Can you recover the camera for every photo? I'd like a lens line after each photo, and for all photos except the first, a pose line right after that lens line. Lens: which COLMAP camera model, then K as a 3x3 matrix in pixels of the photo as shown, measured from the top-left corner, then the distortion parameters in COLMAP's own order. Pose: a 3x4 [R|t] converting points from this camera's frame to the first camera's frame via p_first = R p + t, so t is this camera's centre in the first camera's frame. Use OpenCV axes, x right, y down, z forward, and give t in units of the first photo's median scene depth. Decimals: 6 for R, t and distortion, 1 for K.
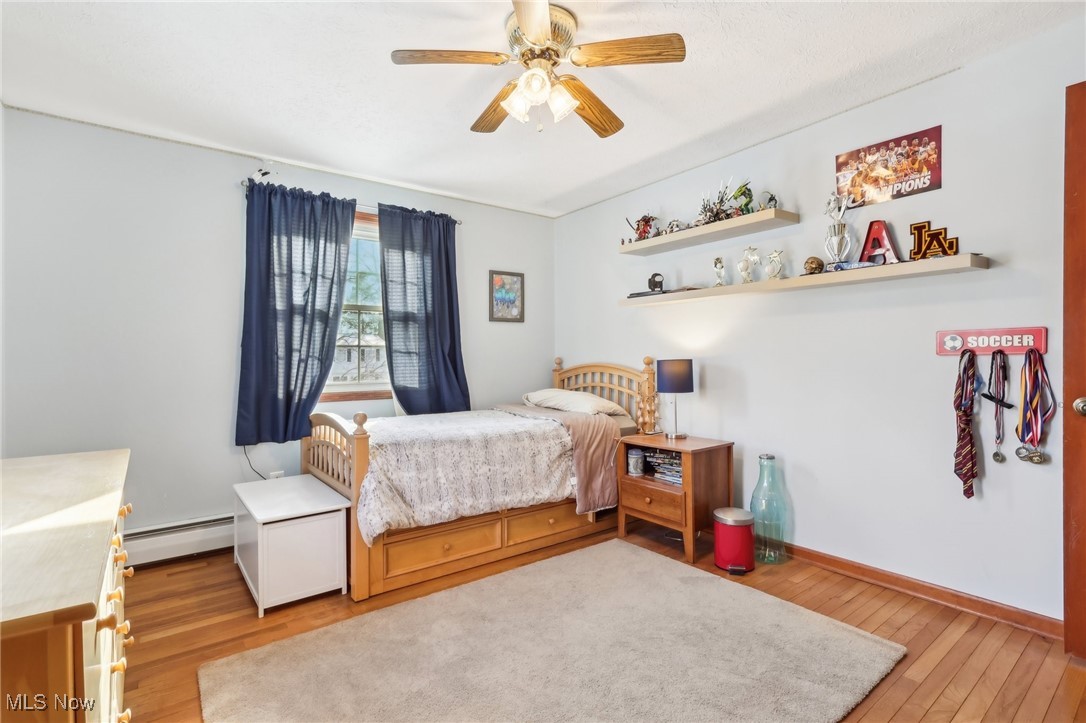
lens RADIAL K [[514.2, 0, 543.0], [0, 514.2, 361.1], [0, 0, 1]] dist [0.012437, -0.001264]
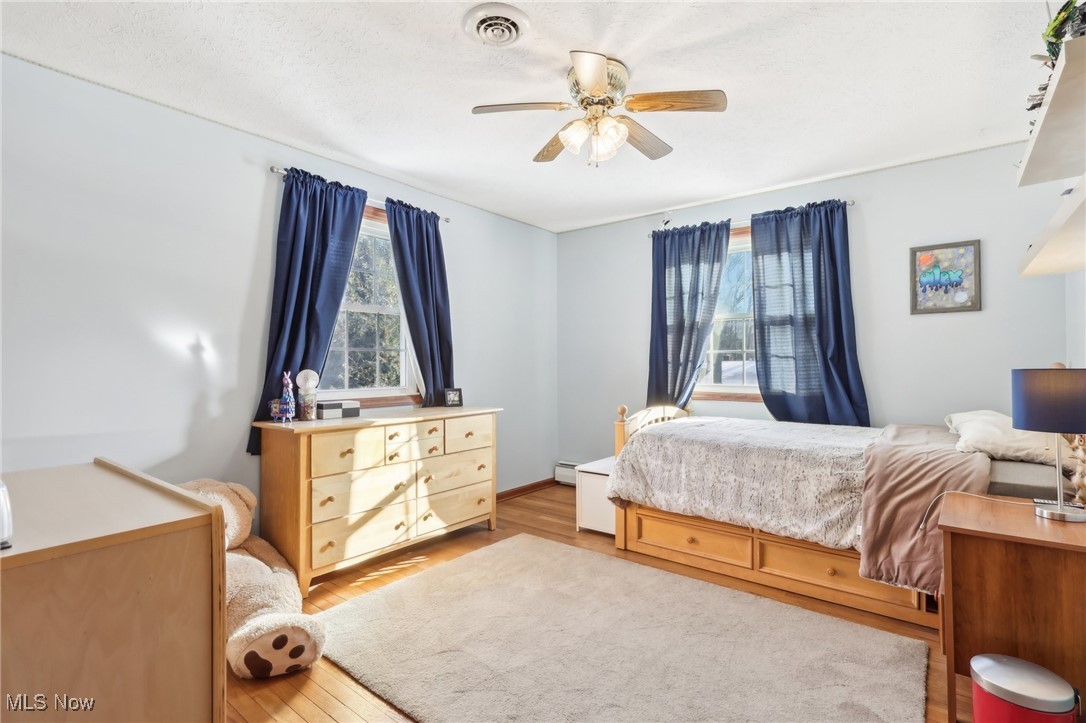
lens RADIAL K [[514.2, 0, 545.2], [0, 514.2, 357.1], [0, 0, 1]] dist [0.012437, -0.001264]
pose [[0.261396, -0.004634, -0.965221, 0.630143], [-0.004997, 0.999969, -0.006155, -0.009157], [0.965219, 0.006432, 0.261364, 0.349188]]
